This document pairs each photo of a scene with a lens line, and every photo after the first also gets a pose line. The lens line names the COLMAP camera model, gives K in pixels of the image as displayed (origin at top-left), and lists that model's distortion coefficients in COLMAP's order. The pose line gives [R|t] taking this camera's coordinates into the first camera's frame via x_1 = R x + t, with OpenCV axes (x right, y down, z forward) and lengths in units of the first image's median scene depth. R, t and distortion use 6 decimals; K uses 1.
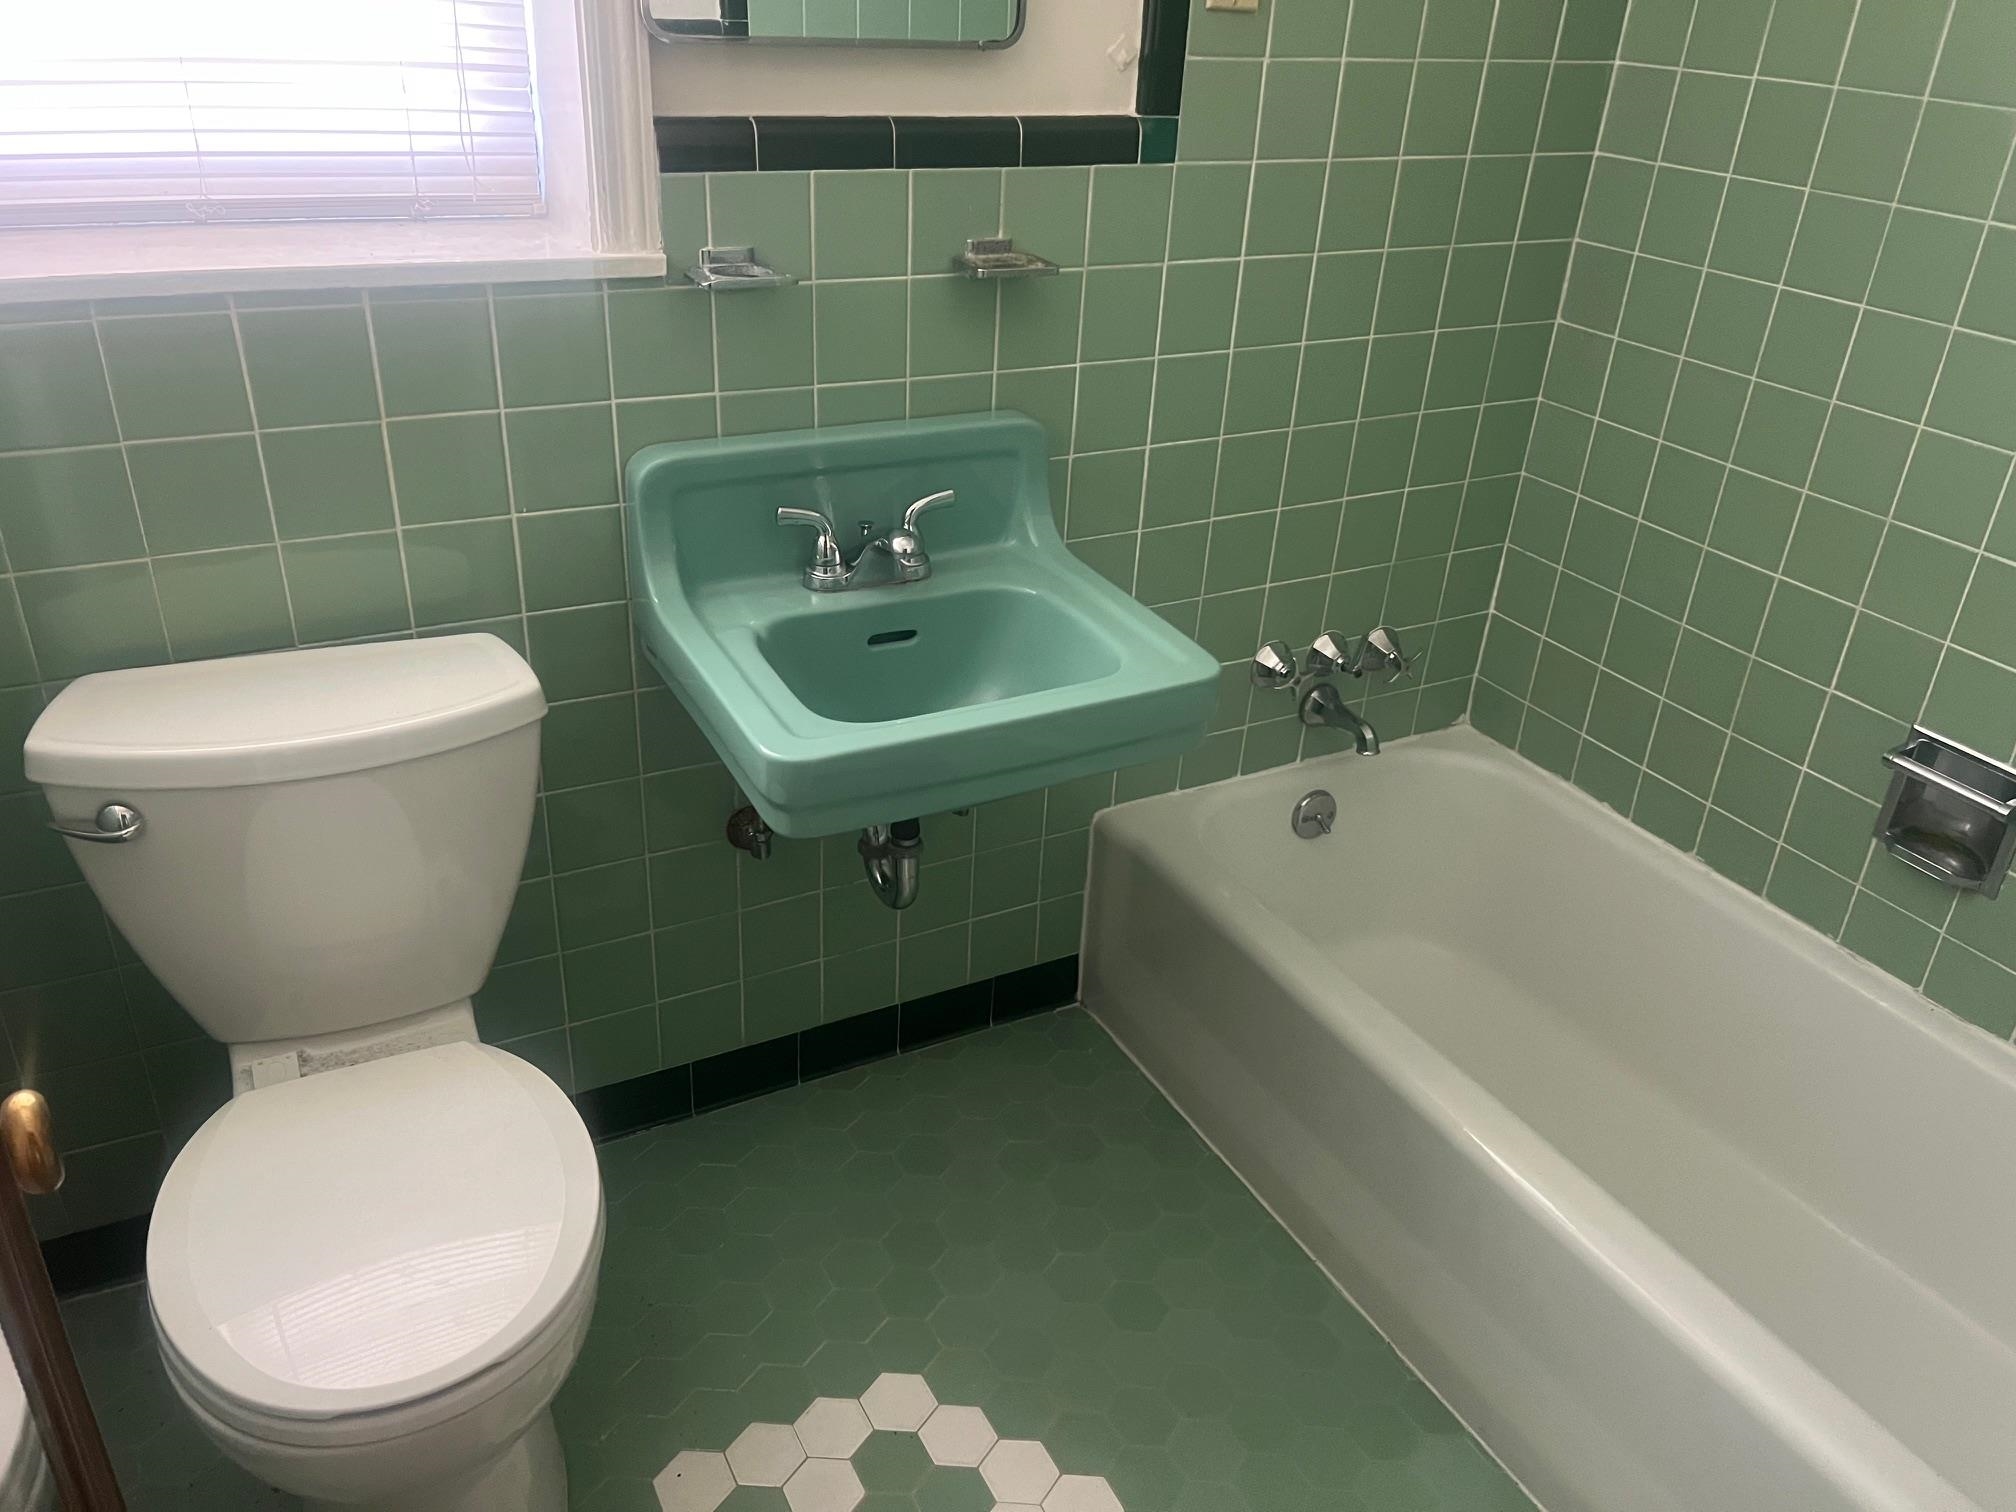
lens RADIAL K [[1559.7, 0, 1009.9], [0, 1559.7, 757.7], [0, 0, 1]] dist [0.024106, 0.002111]
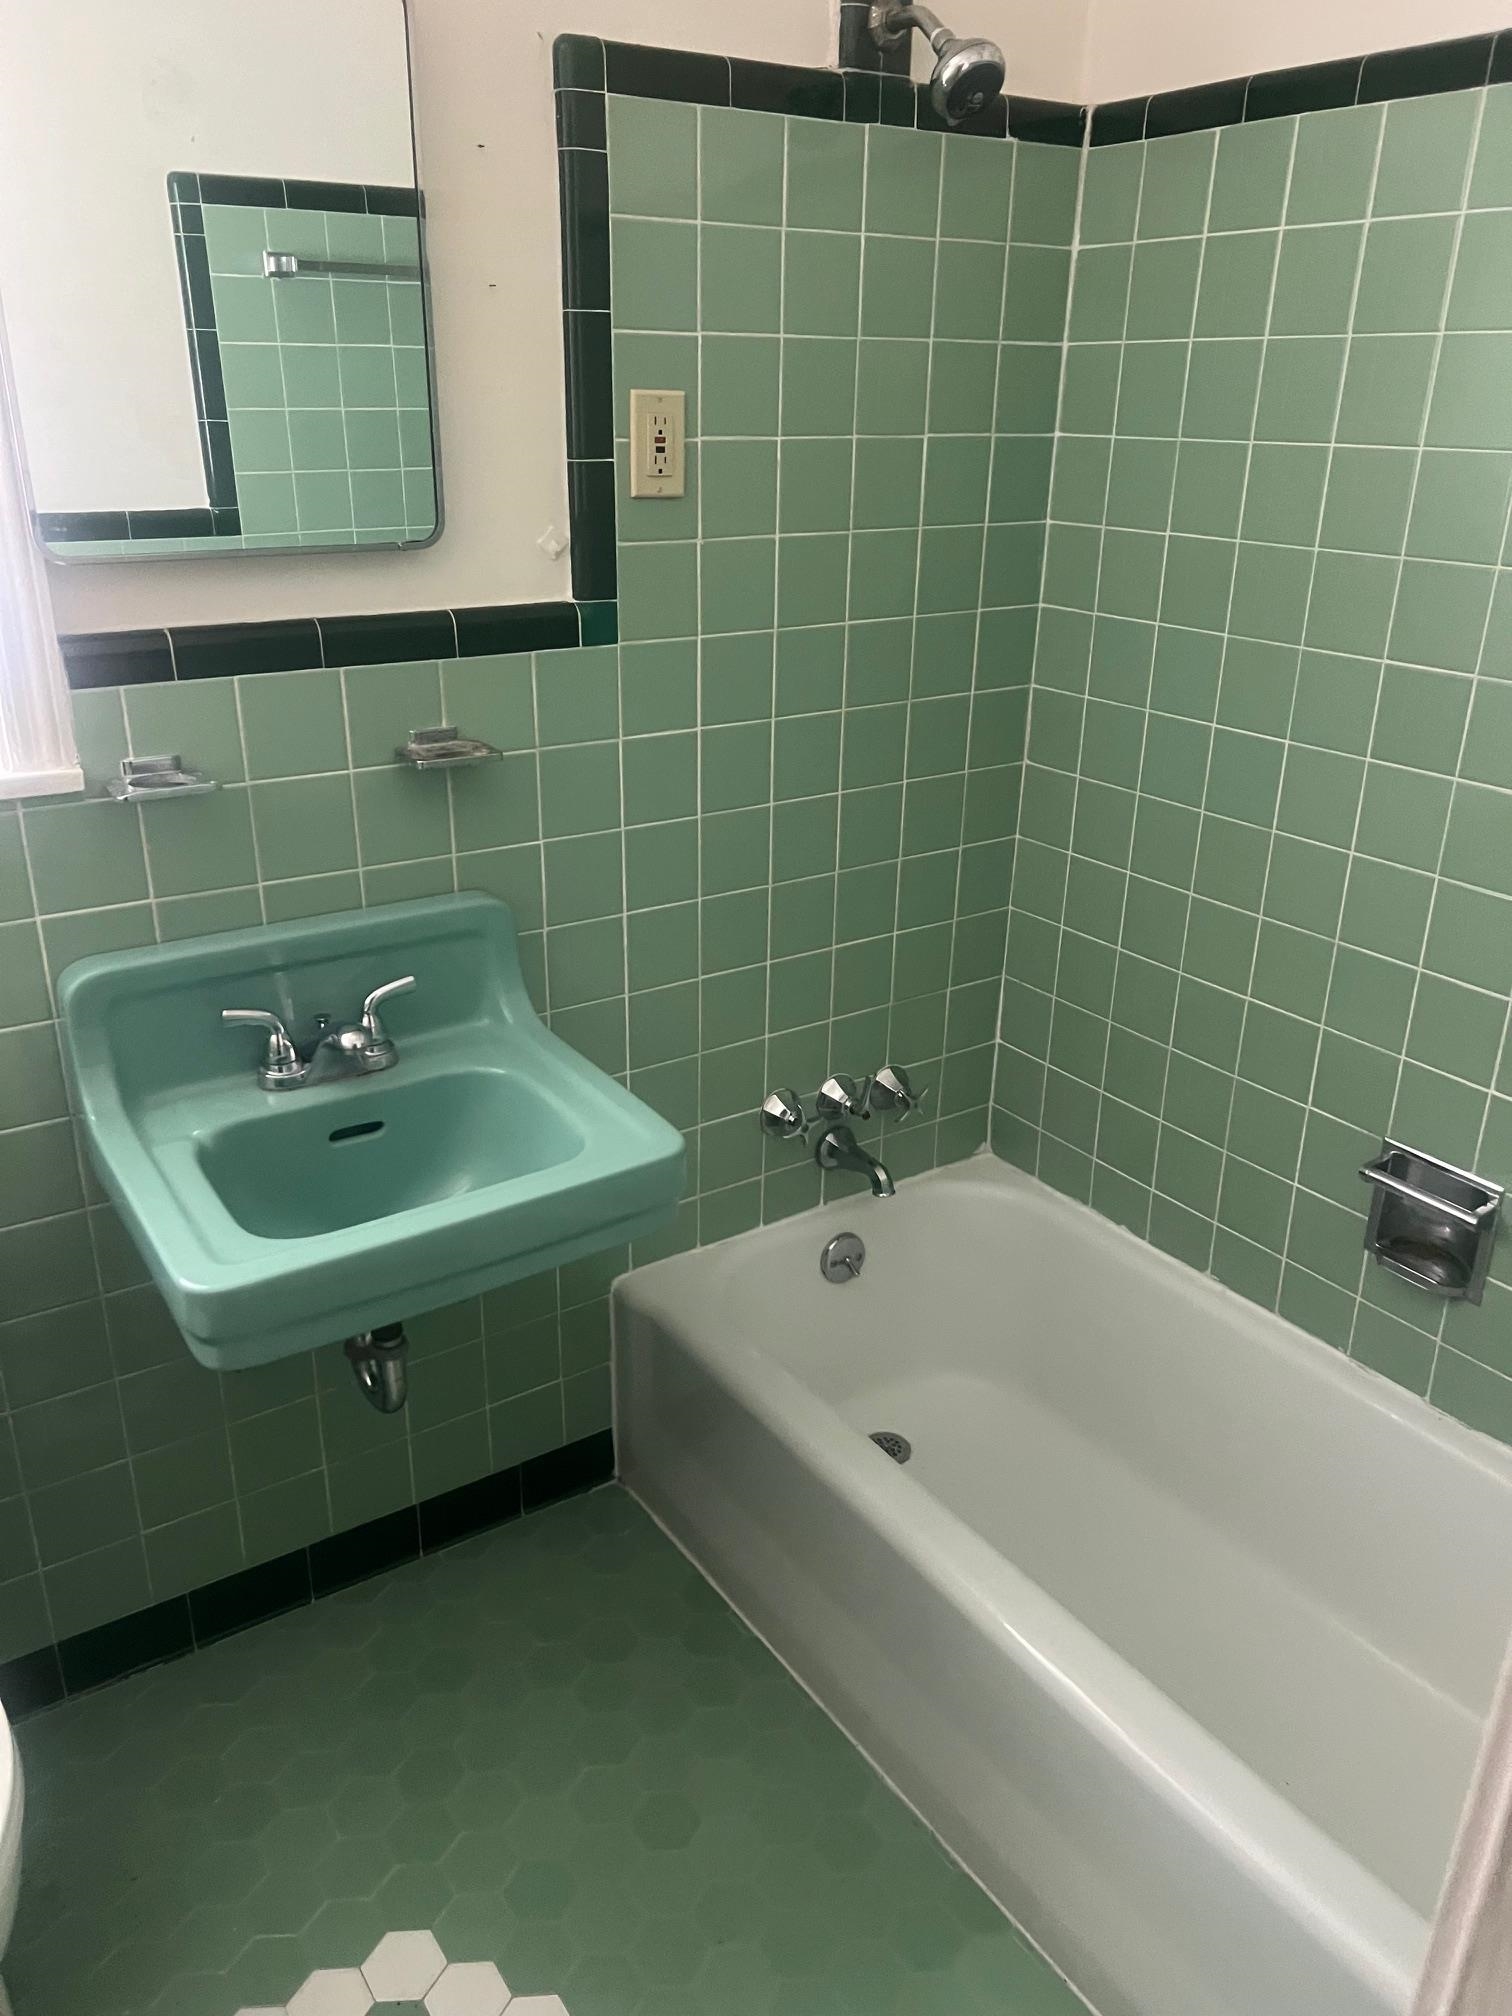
lens RADIAL K [[1547.8, 0, 750.2], [0, 1547.8, 1009.1], [0, 0, 1]] dist [0.060938, -0.085770]
pose [[0.994543, -0.071797, 0.075691, 0.094447], [0.078931, 0.992256, -0.095907, -0.039155], [-0.068219, 0.101358, 0.992508, 0.015167]]
